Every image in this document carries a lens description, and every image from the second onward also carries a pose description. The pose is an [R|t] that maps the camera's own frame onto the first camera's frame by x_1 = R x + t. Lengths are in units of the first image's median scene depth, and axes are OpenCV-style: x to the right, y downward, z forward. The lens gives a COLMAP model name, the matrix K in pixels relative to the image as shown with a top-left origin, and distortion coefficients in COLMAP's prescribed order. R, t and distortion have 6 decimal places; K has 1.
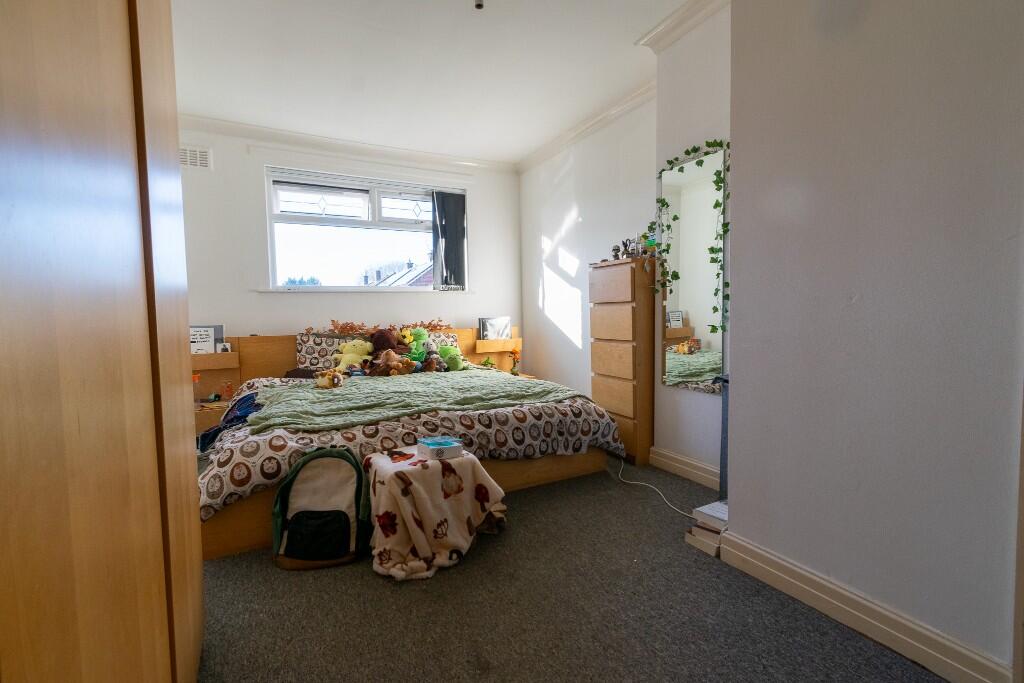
lens RADIAL K [[451.1, 0, 512.0], [0, 451.1, 341.5], [0, 0, 1]] dist [0.002390, -0.000120]
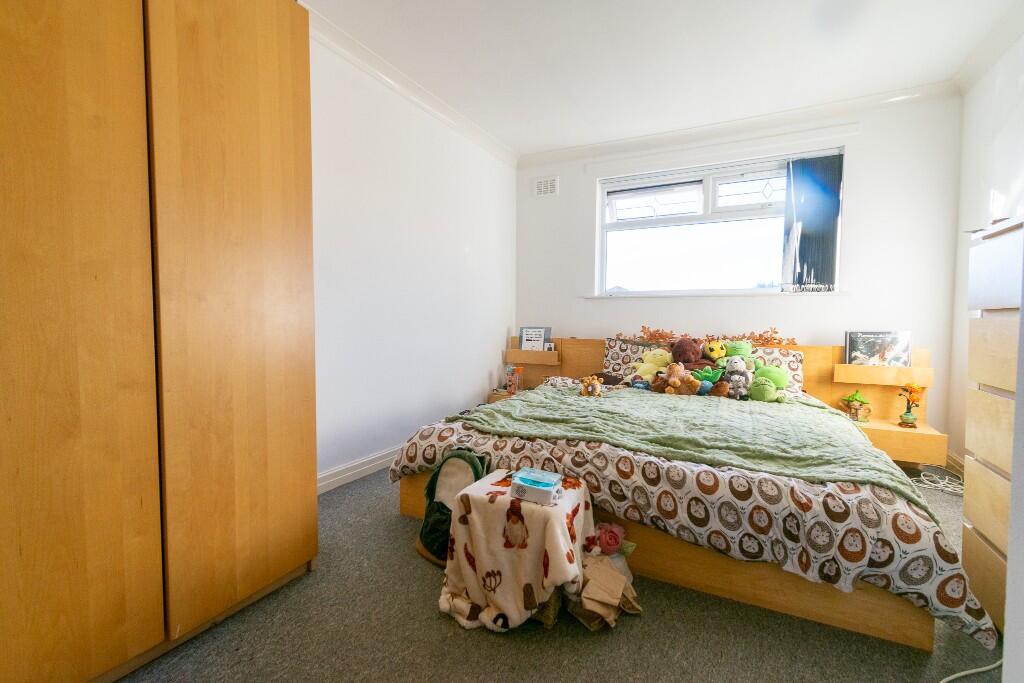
lens RADIAL K [[451.1, 0, 512.0], [0, 451.1, 341.5], [0, 0, 1]] dist [0.002390, -0.000120]
pose [[0.579320, 0.062779, -0.812679, 0.243032], [-0.072636, 0.997039, 0.025243, -0.022185], [0.811857, 0.044406, 0.582165, 0.250490]]
